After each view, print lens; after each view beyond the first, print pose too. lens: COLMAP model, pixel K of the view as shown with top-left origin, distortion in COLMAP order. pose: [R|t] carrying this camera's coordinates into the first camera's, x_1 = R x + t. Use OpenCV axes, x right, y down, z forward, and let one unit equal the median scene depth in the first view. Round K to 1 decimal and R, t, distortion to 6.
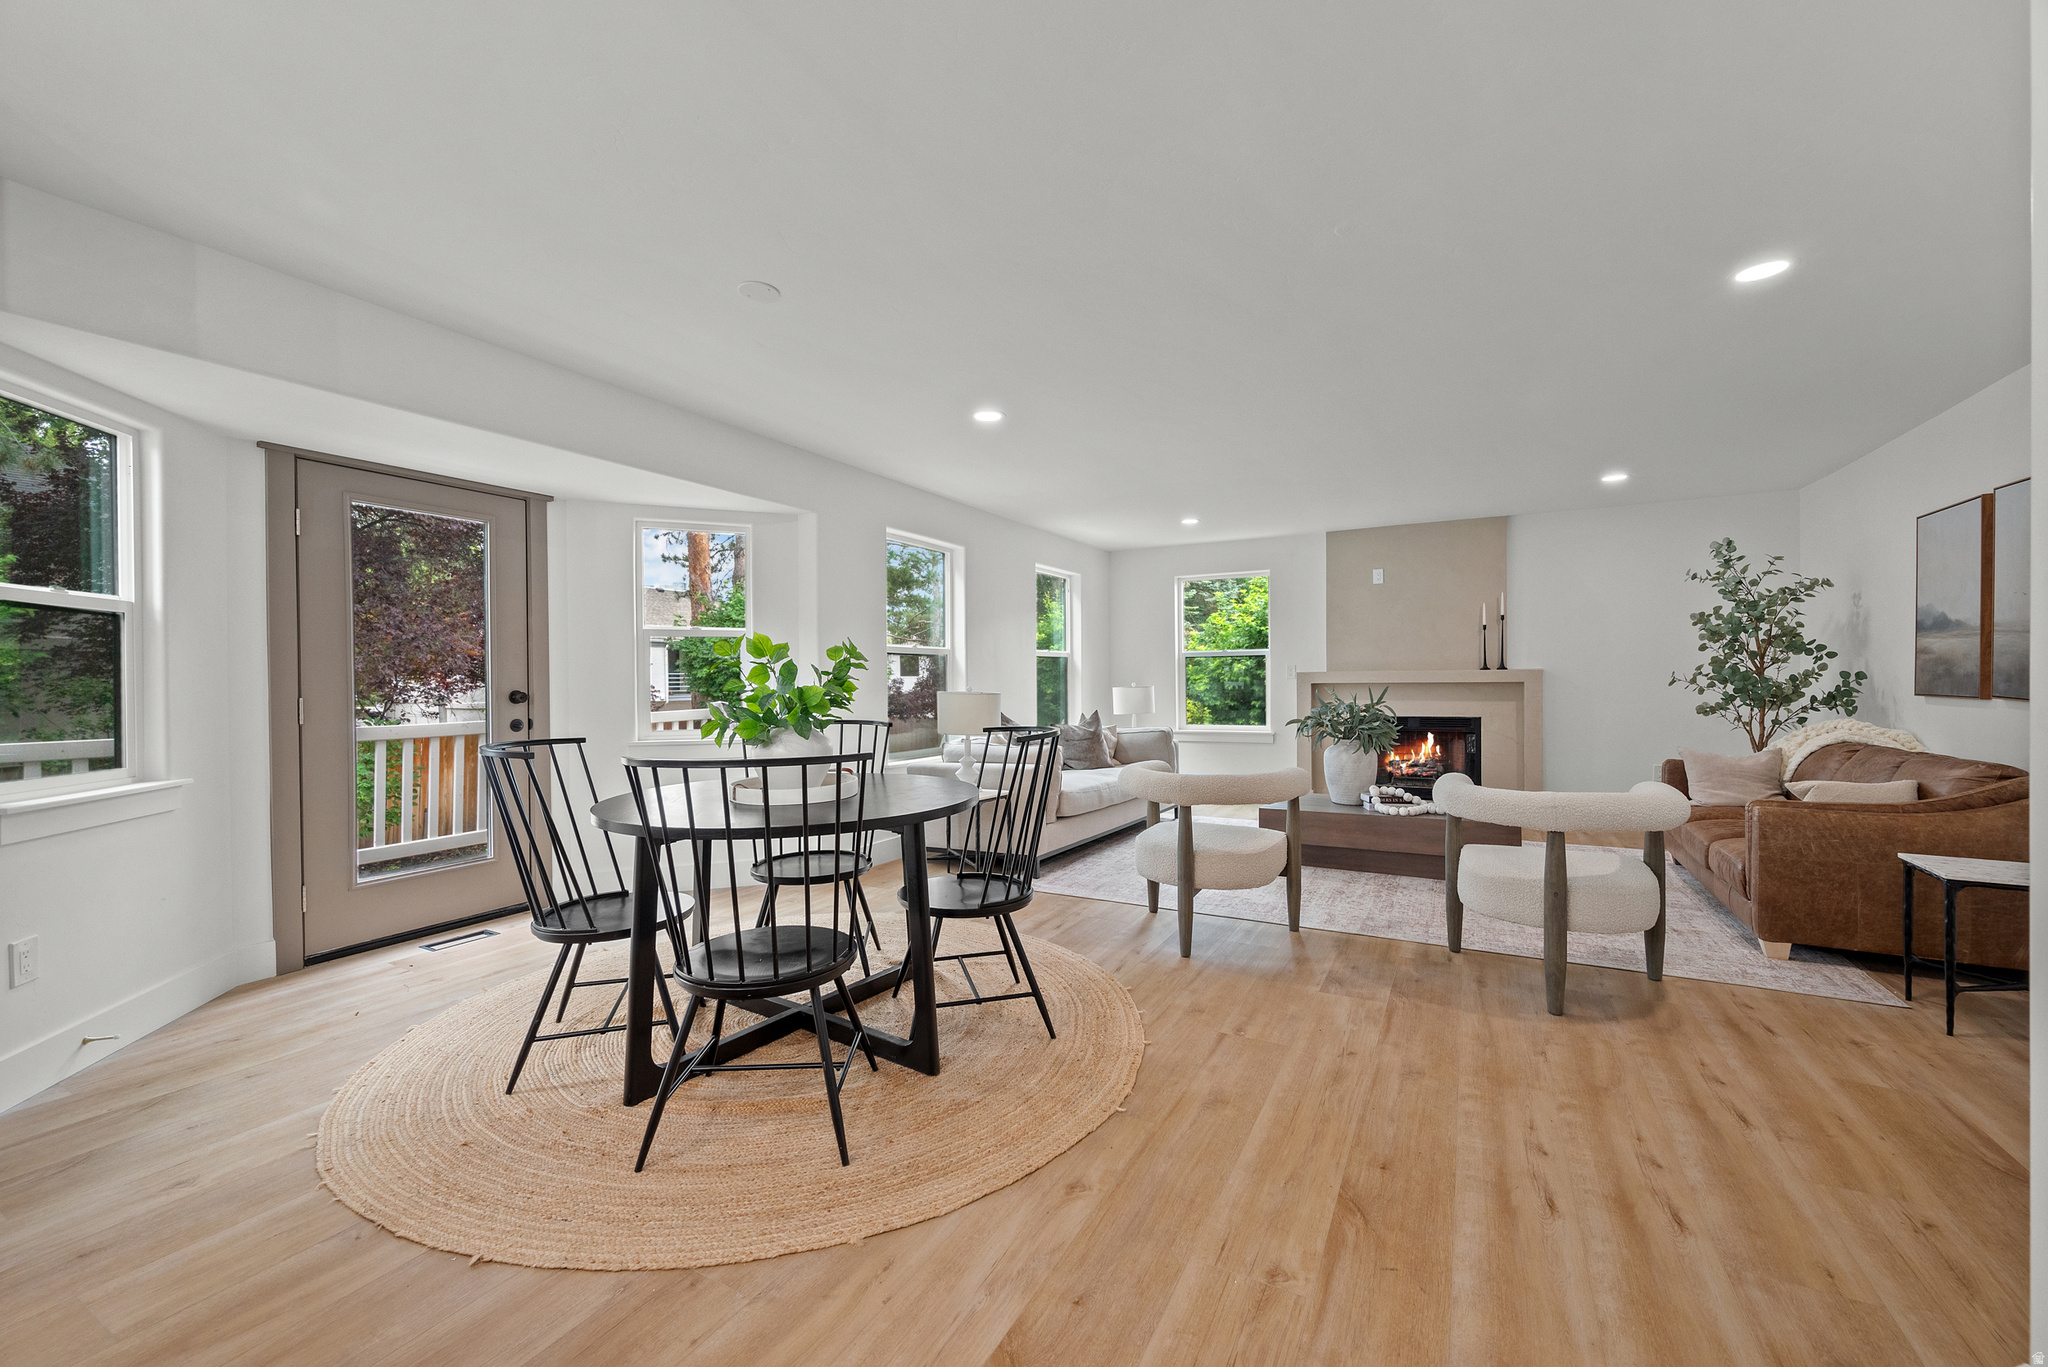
lens RADIAL K [[838.7, 0, 1024.0], [0, 838.7, 683.5], [0, 0, 1]] dist [0.000820, 0.000038]
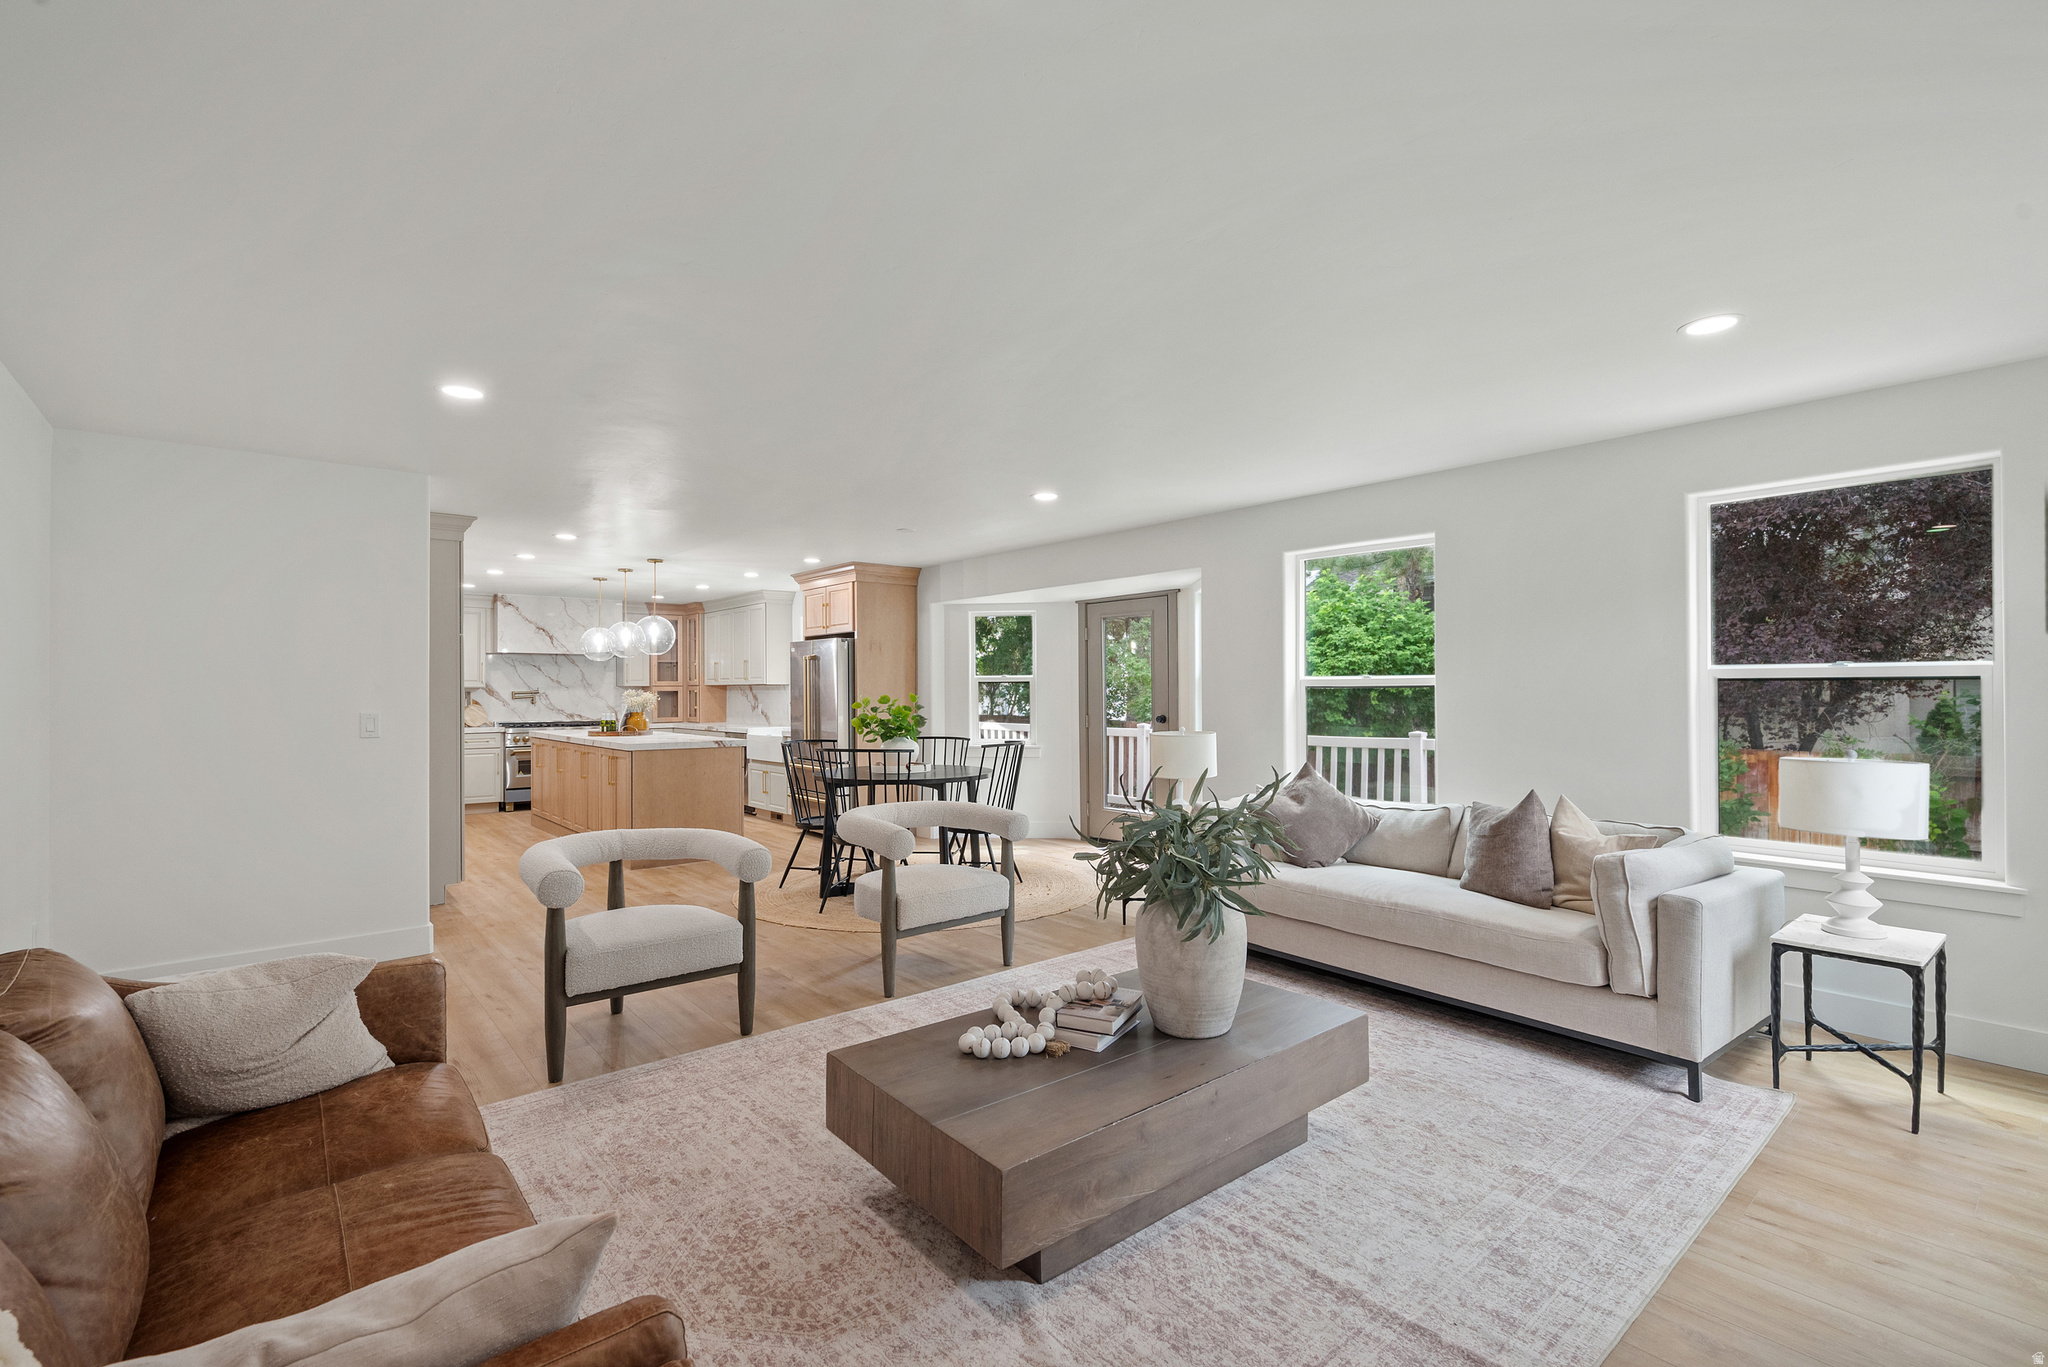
lens RADIAL K [[900.8, 0, 1024.0], [0, 900.8, 683.5], [0, 0, 1]] dist [-0.000379, -0.000020]
pose [[-0.373401, 0.003587, -0.927663, 1.669413], [0.001981, 0.999993, 0.003070, -0.088505], [0.927668, -0.000692, -0.373406, 2.095732]]
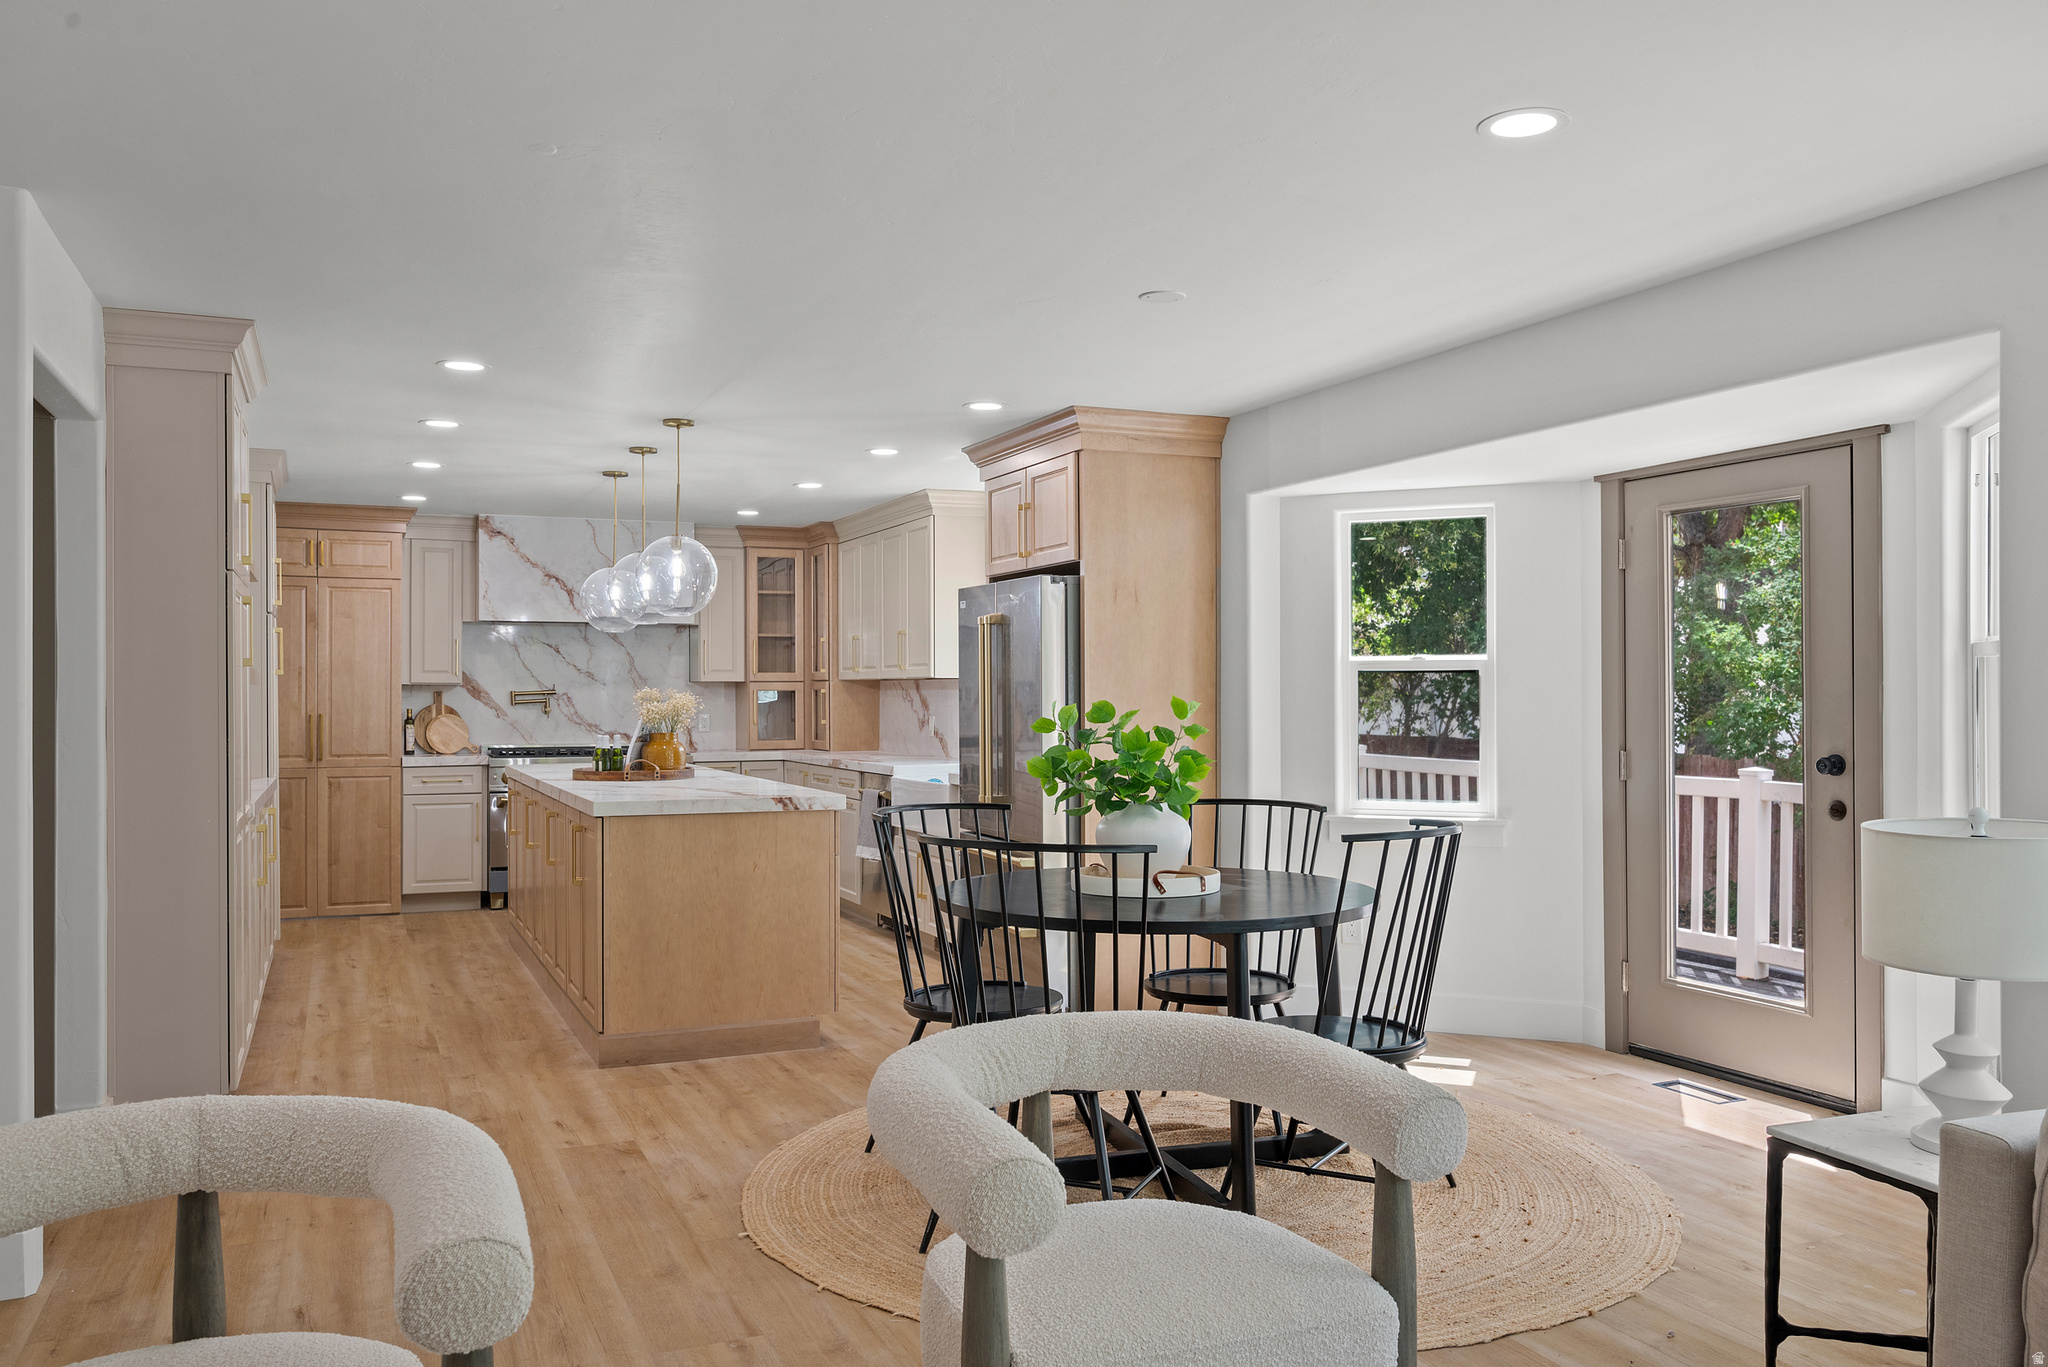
lens RADIAL K [[1554.4, 0, 1024.0], [0, 1554.4, 683.5], [0, 0, 1]] dist [-0.004192, -0.002051]
pose [[-0.616975, 0.007860, -0.786944, 1.011840], [0.004695, 0.999969, 0.006307, -0.081465], [0.786969, 0.000196, -0.616993, 1.844820]]
